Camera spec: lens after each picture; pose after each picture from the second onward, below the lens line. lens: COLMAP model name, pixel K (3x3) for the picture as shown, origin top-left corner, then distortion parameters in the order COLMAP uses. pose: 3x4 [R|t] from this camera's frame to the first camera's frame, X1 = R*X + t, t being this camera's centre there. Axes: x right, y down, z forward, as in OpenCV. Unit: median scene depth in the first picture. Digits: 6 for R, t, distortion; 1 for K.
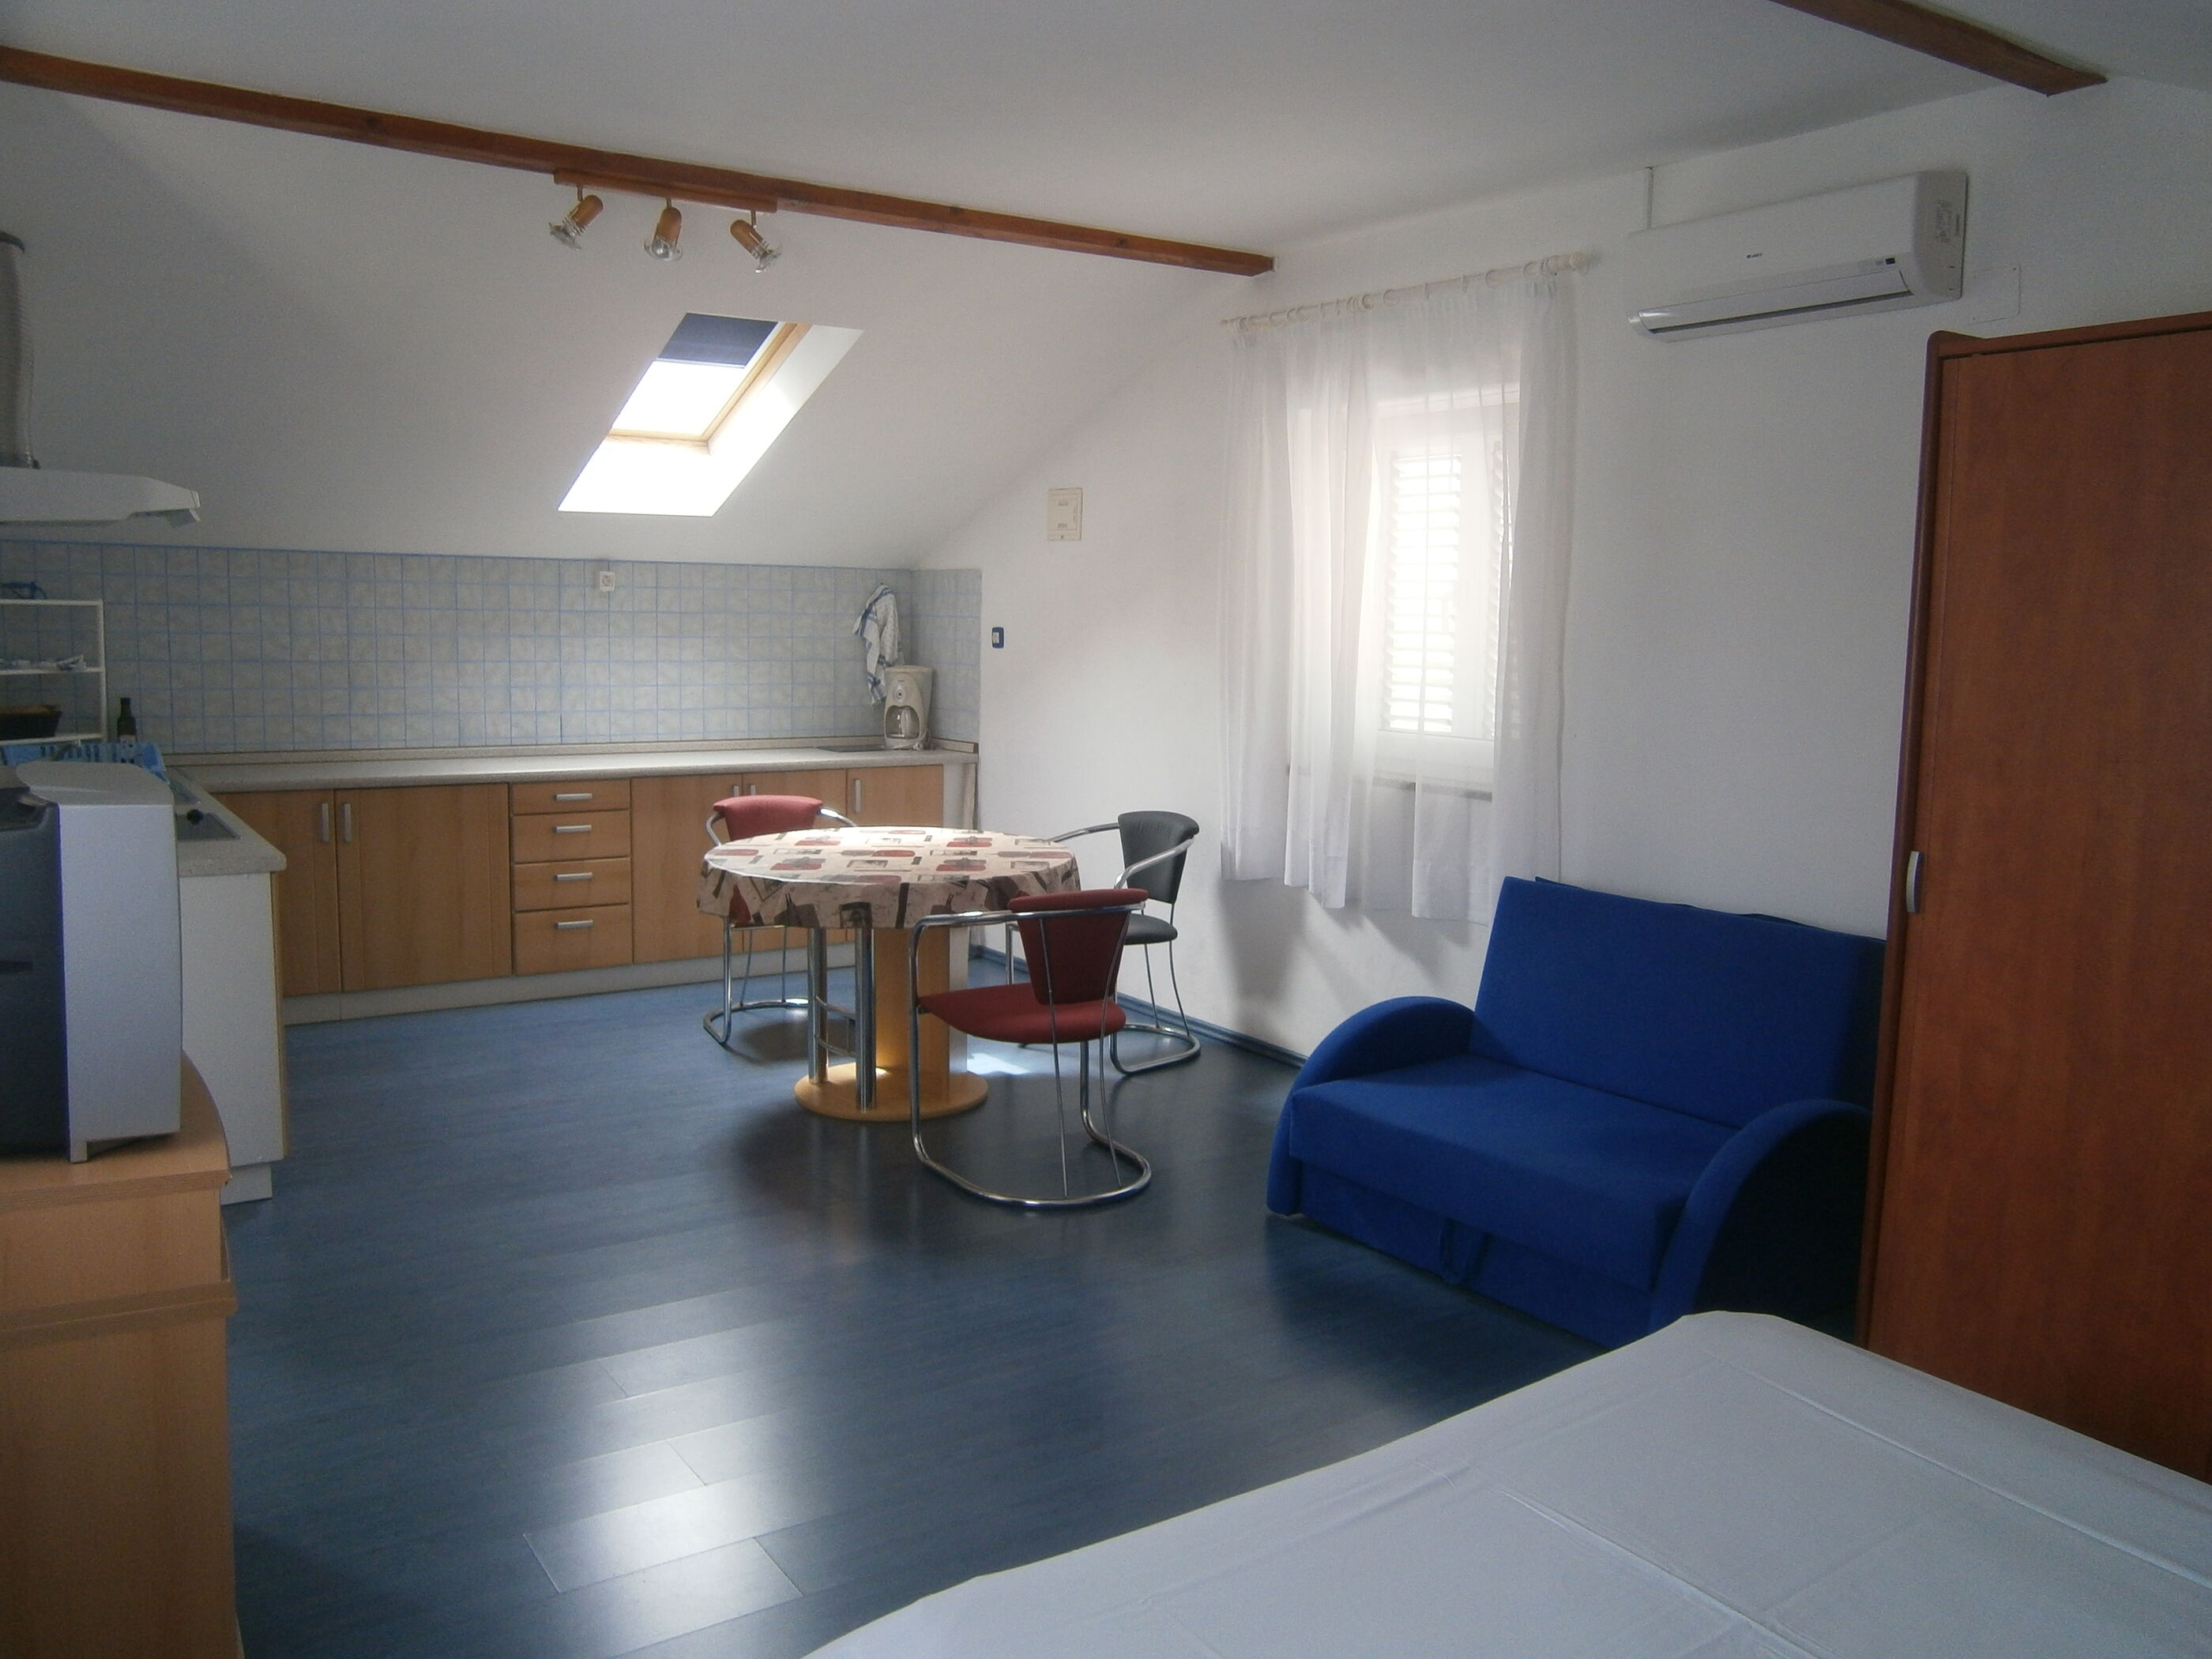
lens RADIAL K [[1753.9, 0, 1109.6], [0, 1753.9, 833.0], [0, 0, 1]] dist [0.009866, 0.021531]
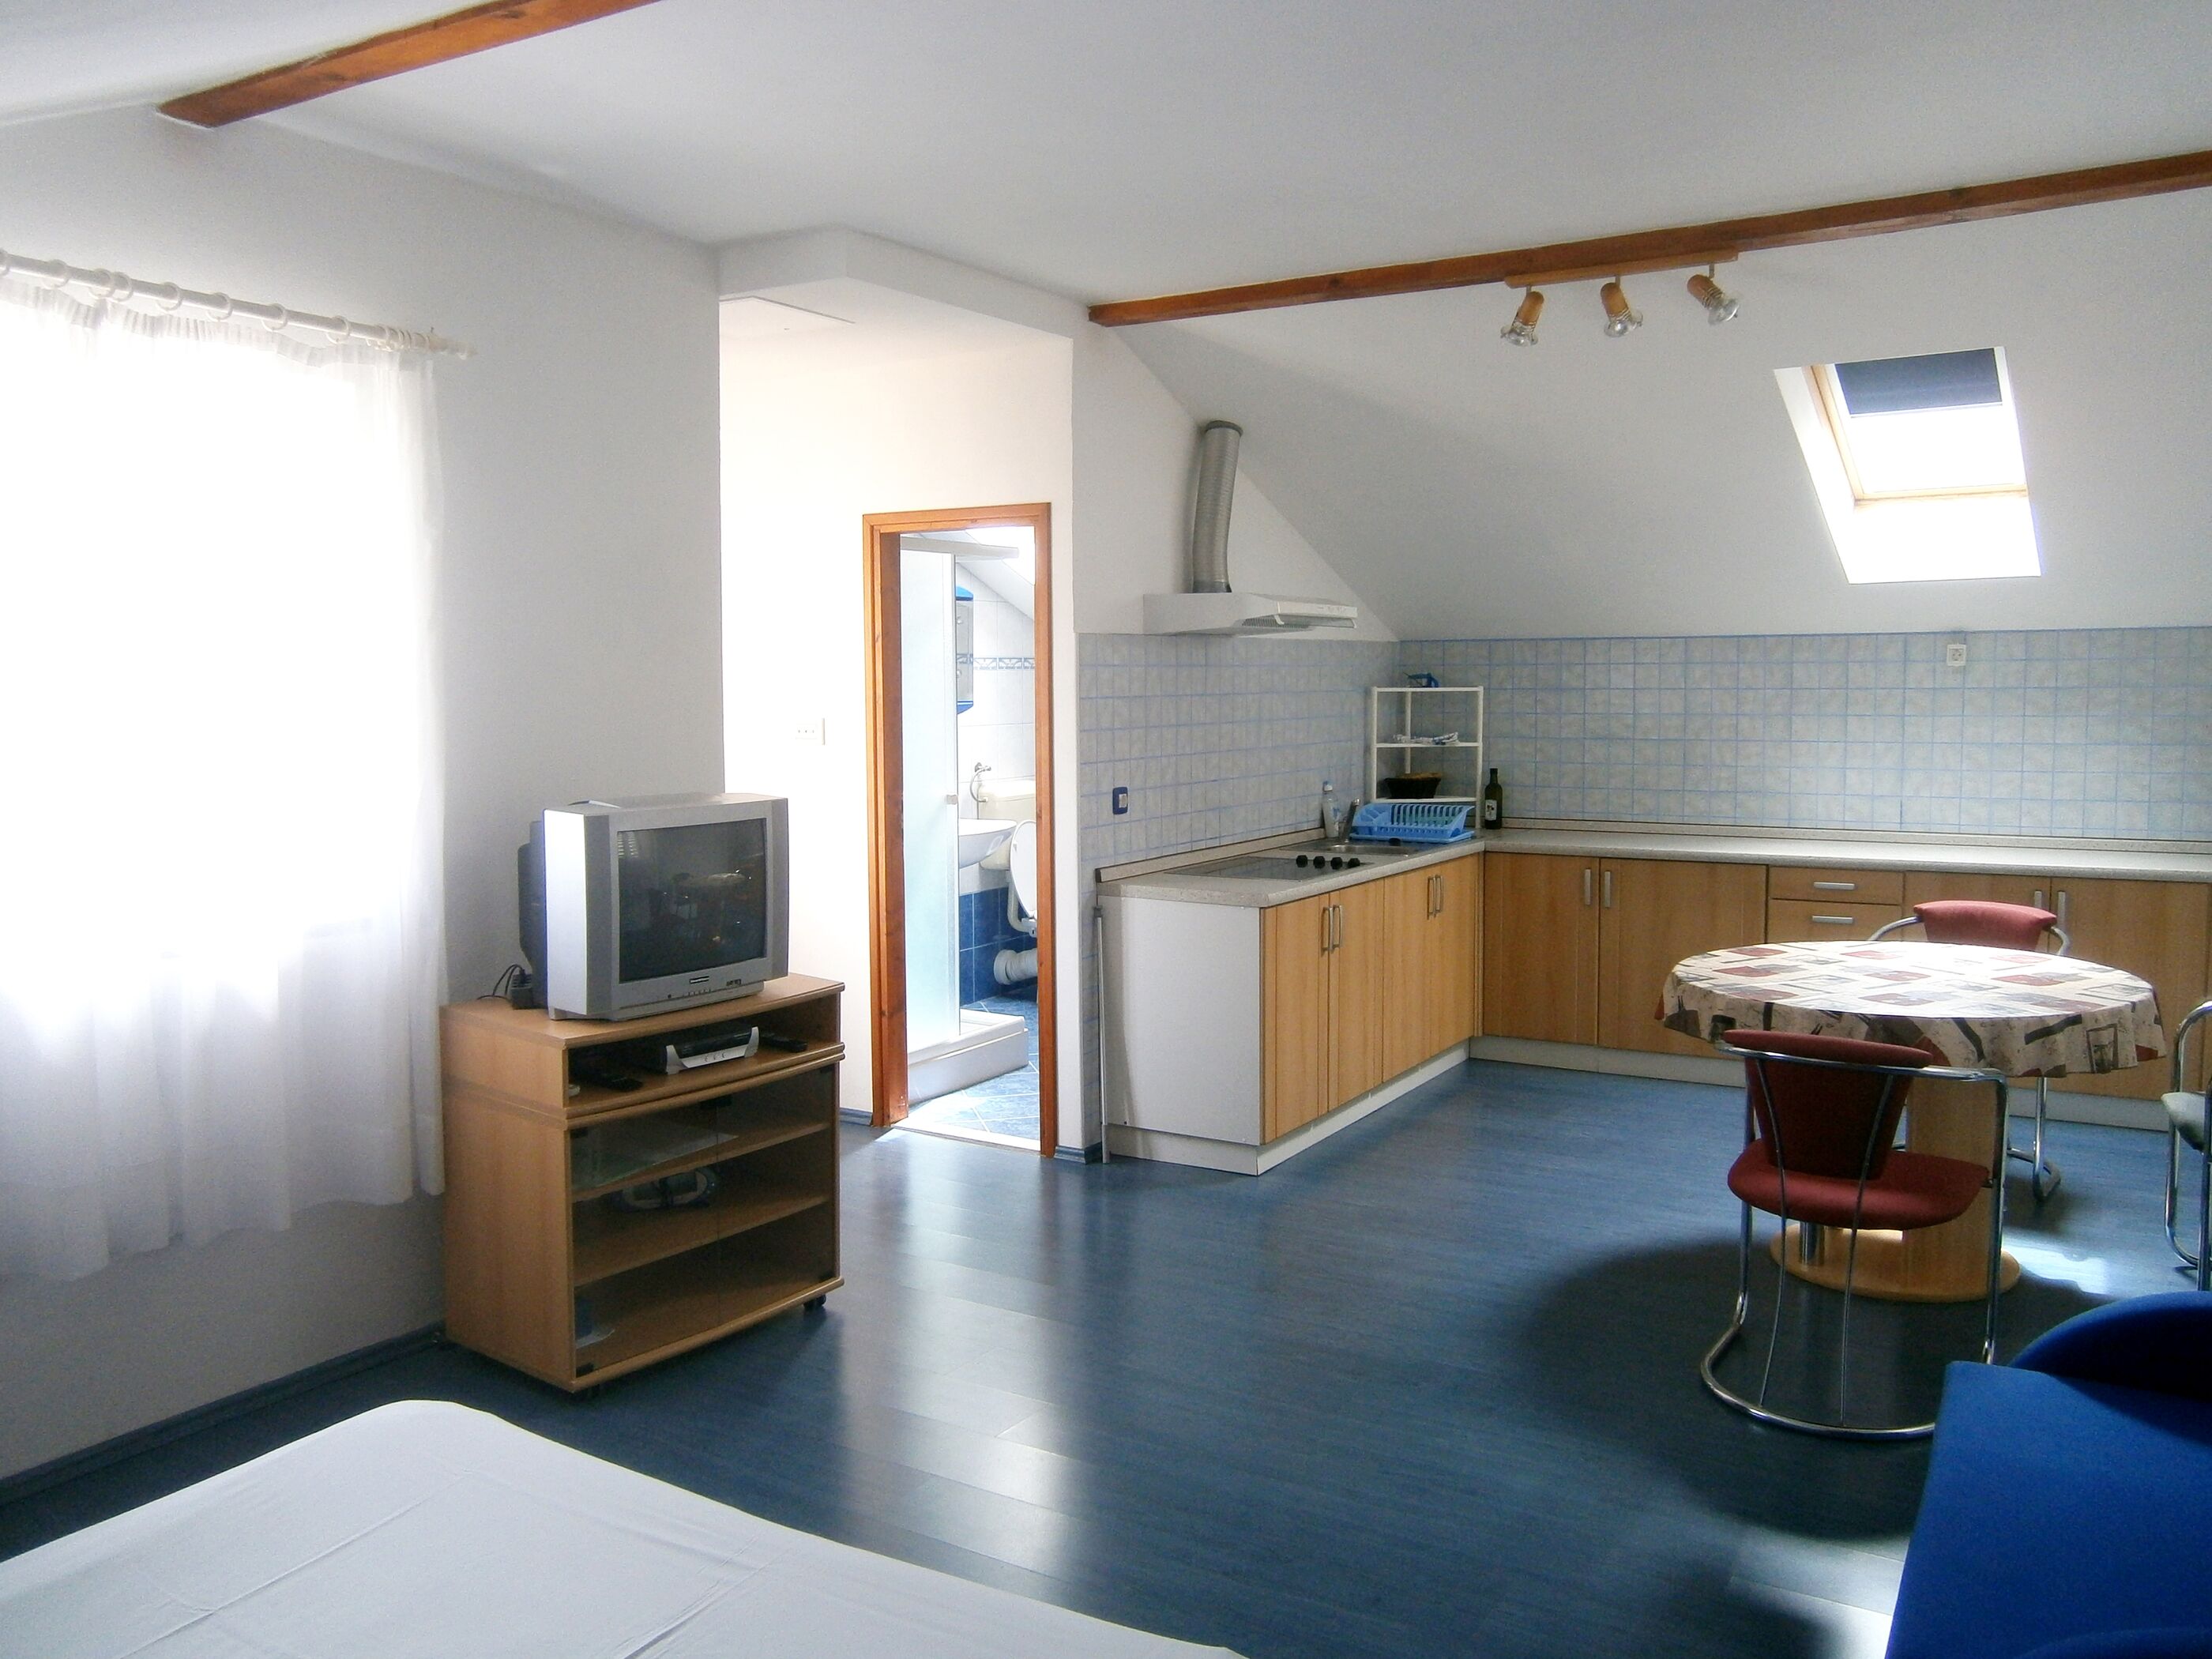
lens RADIAL K [[1753.9, 0, 1109.9], [0, 1753.9, 823.4], [0, 0, 1]] dist [0.009866, 0.021531]
pose [[0.435437, 0.054468, -0.898570, 0.374971], [-0.099521, 0.994962, 0.012084, -0.026871], [0.894701, 0.084165, 0.438664, 0.240648]]
